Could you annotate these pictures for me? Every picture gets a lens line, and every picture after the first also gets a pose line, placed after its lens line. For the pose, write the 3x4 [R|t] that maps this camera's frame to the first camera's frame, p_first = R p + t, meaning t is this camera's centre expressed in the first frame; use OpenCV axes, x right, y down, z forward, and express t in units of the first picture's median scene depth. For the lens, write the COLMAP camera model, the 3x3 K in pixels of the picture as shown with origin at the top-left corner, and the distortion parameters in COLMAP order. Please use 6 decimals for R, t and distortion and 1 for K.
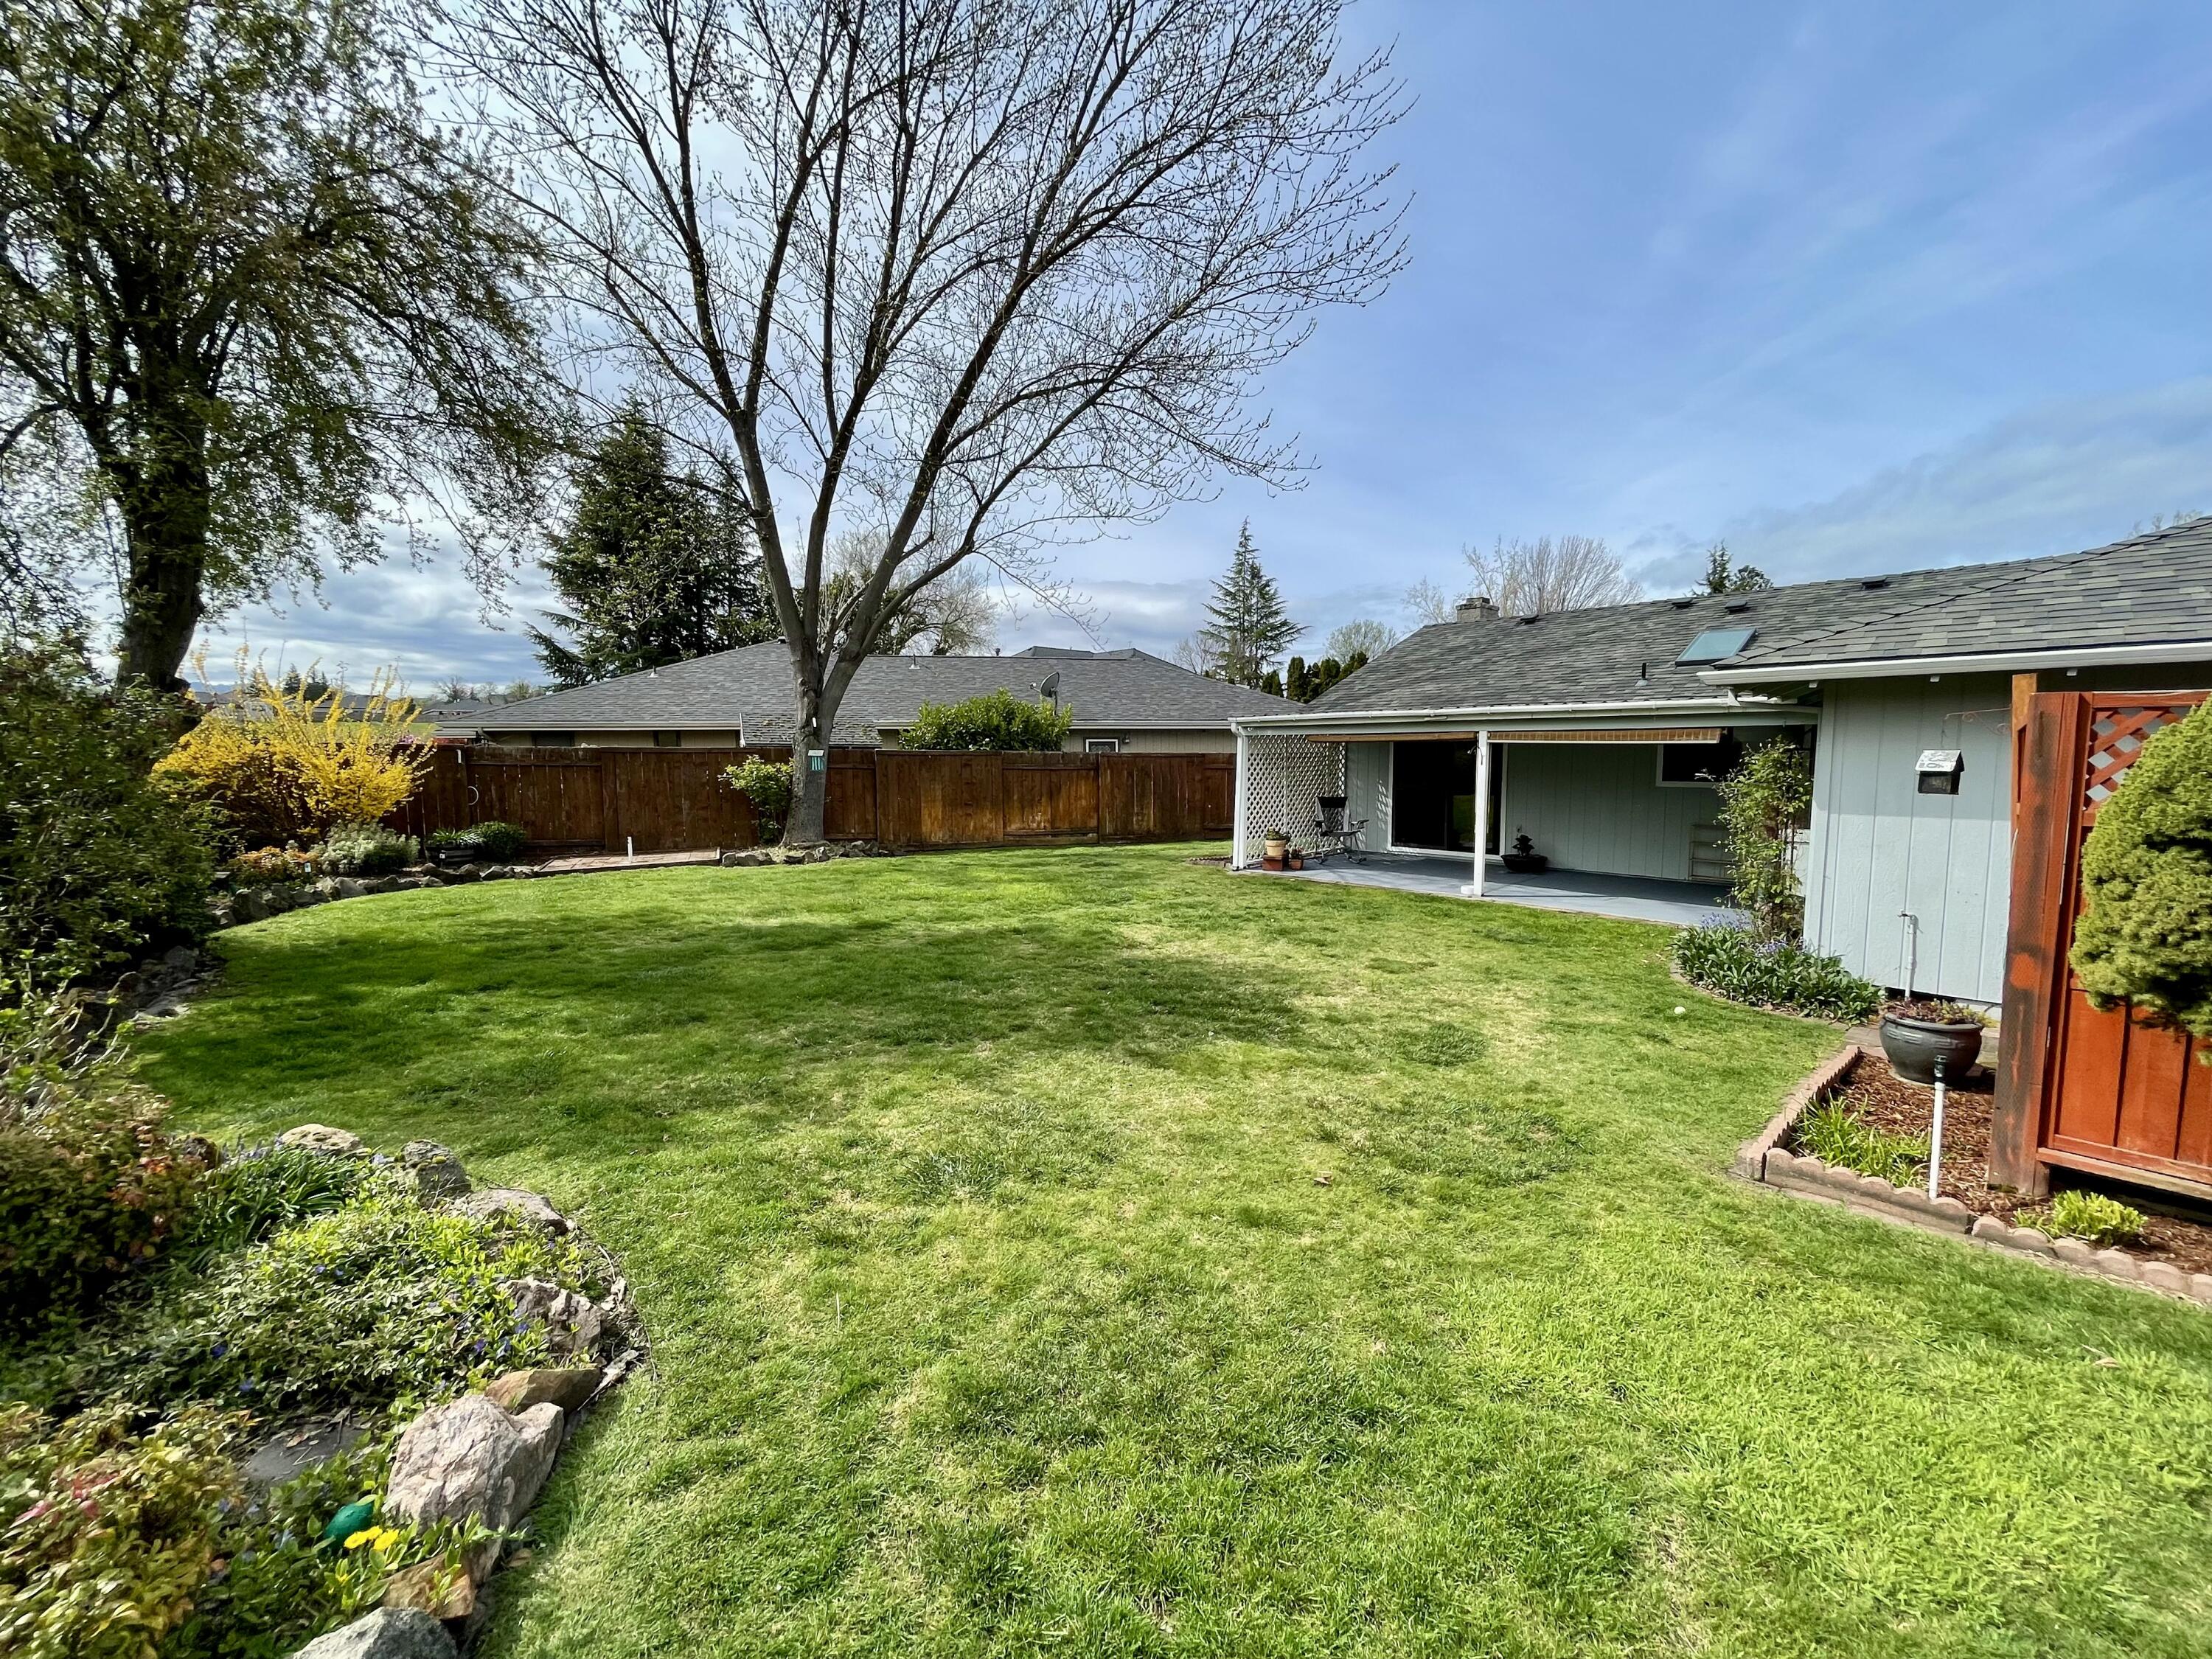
lens RADIAL K [[887.2, 0, 1106.0], [0, 887.2, 829.5], [0, 0, 1]] dist [-0.000153, -0.000026]
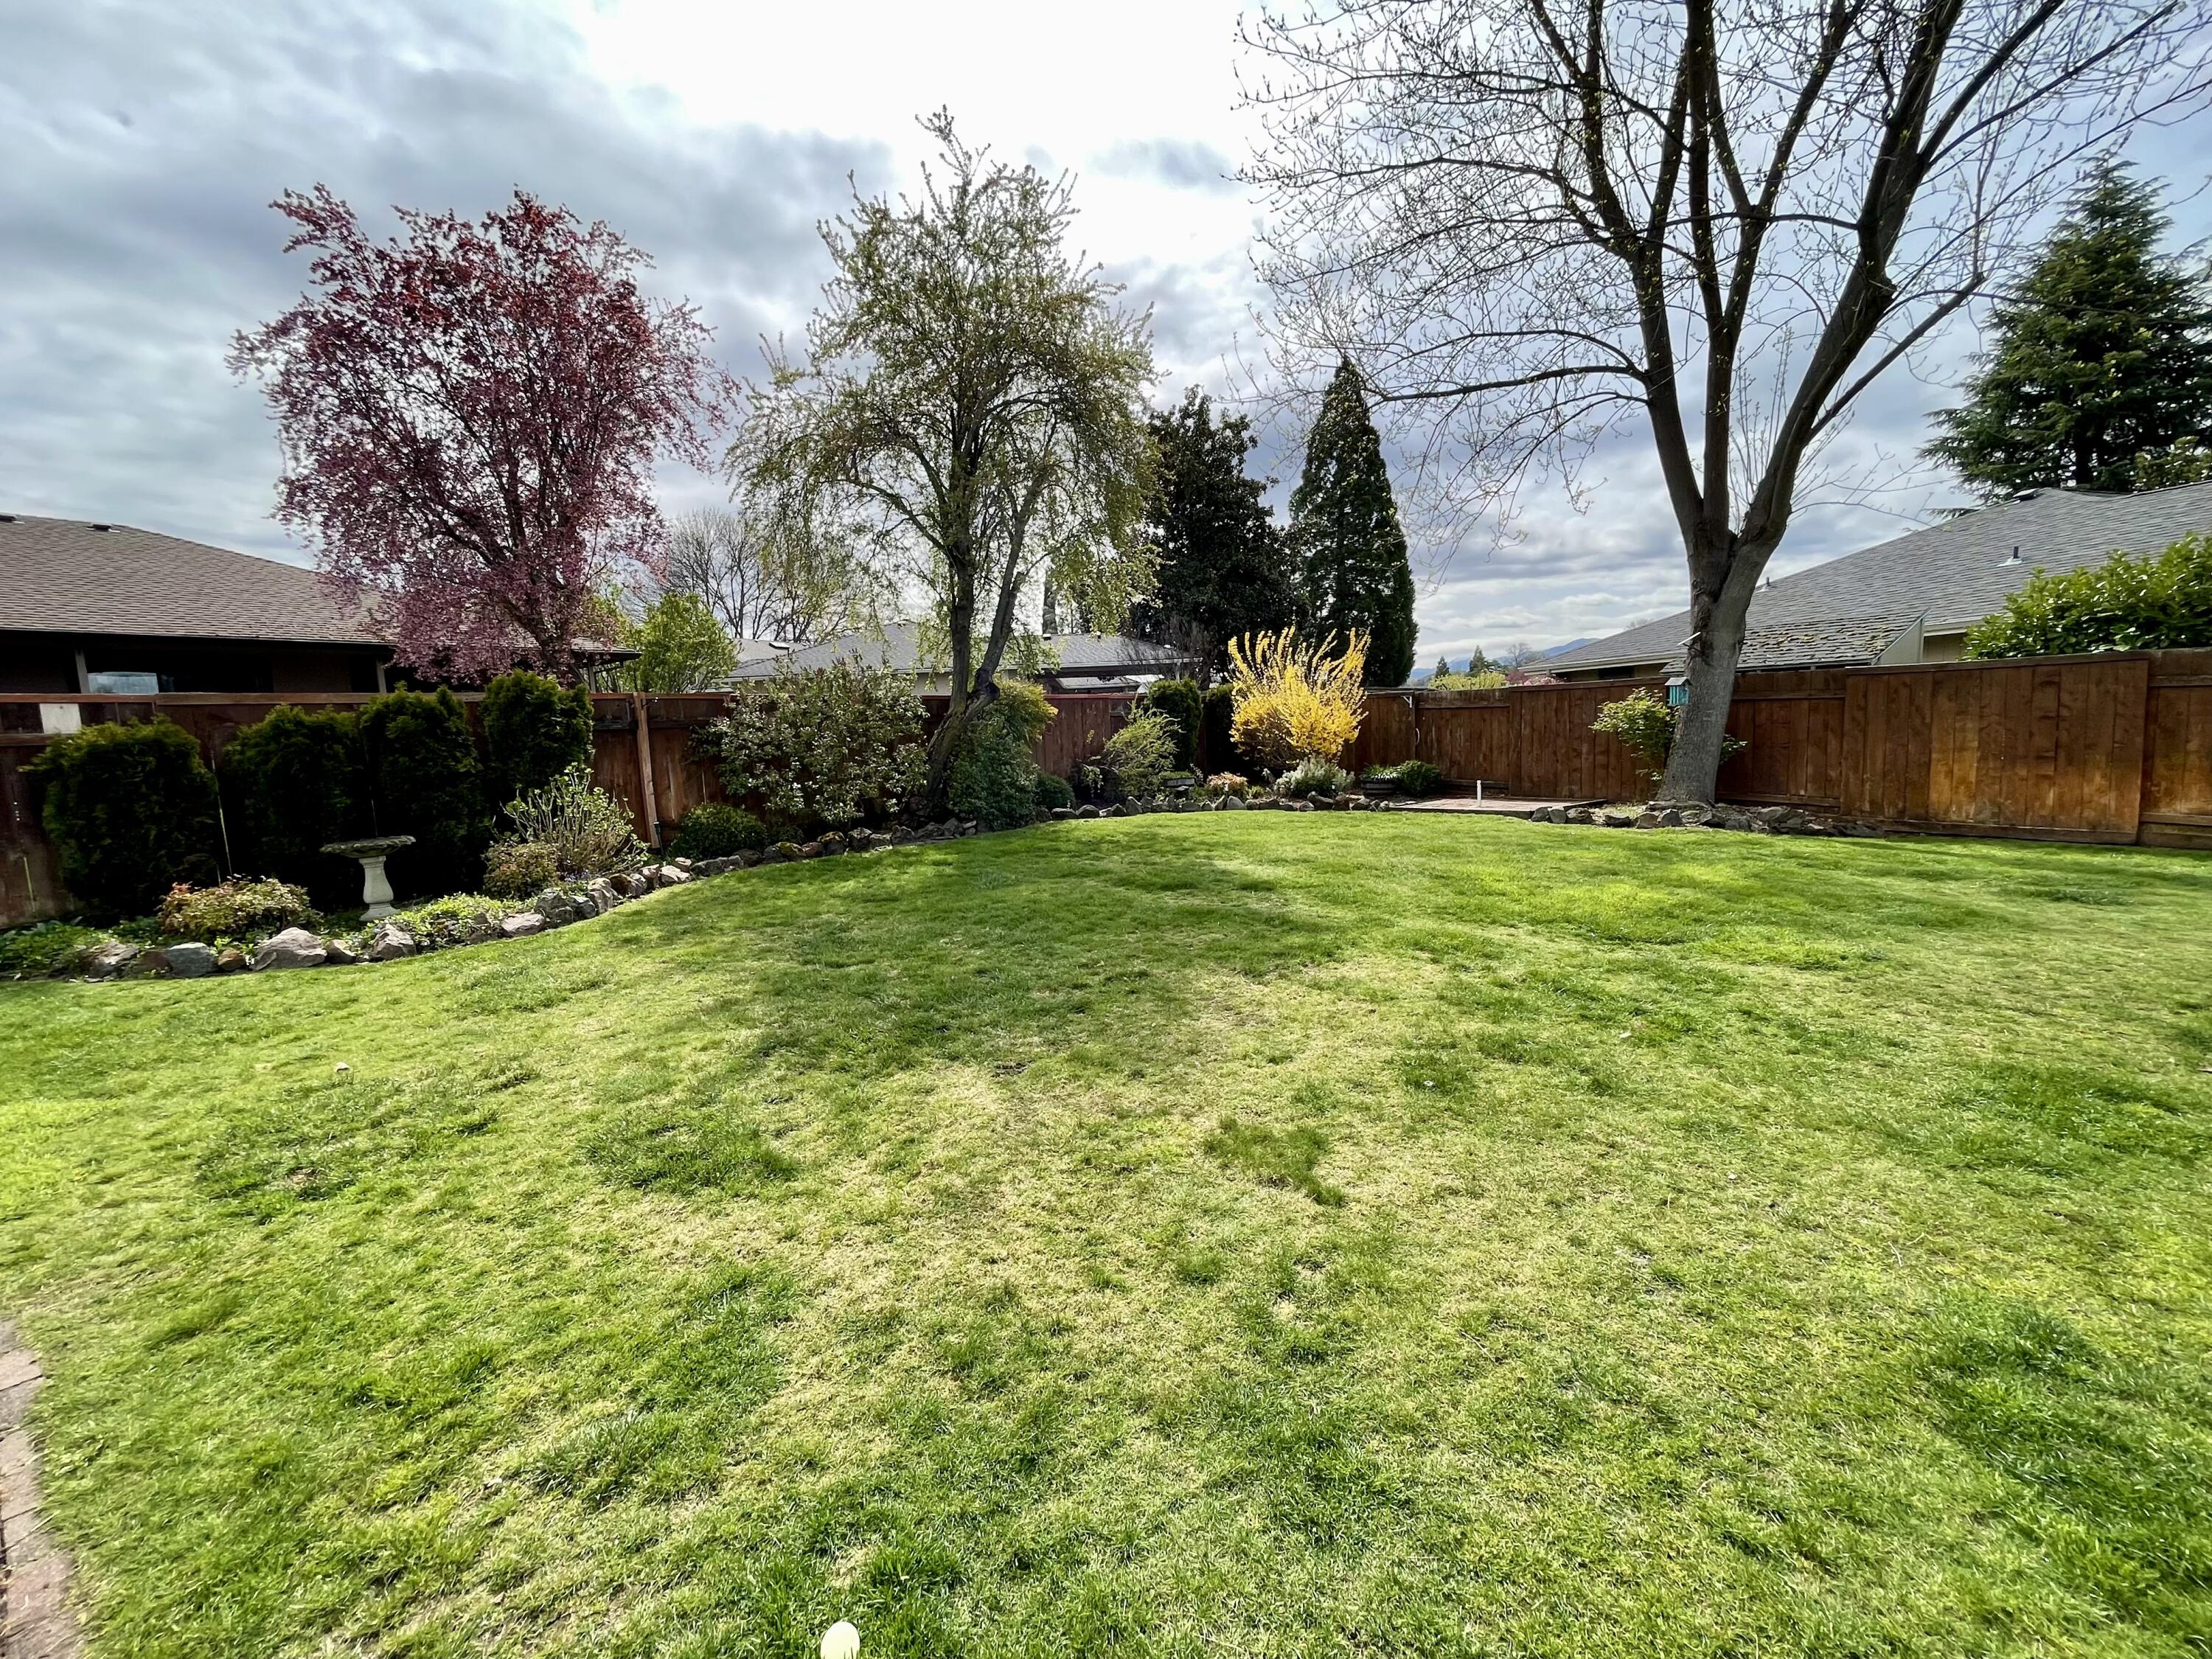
lens RADIAL K [[887.2, 0, 1106.0], [0, 887.2, 829.5], [0, 0, 1]] dist [-0.000153, -0.000026]
pose [[0.132428, 0.109360, -0.985141, 0.396869], [-0.037499, 0.993736, 0.105273, -0.026617], [0.990483, 0.023000, 0.135700, 0.471581]]
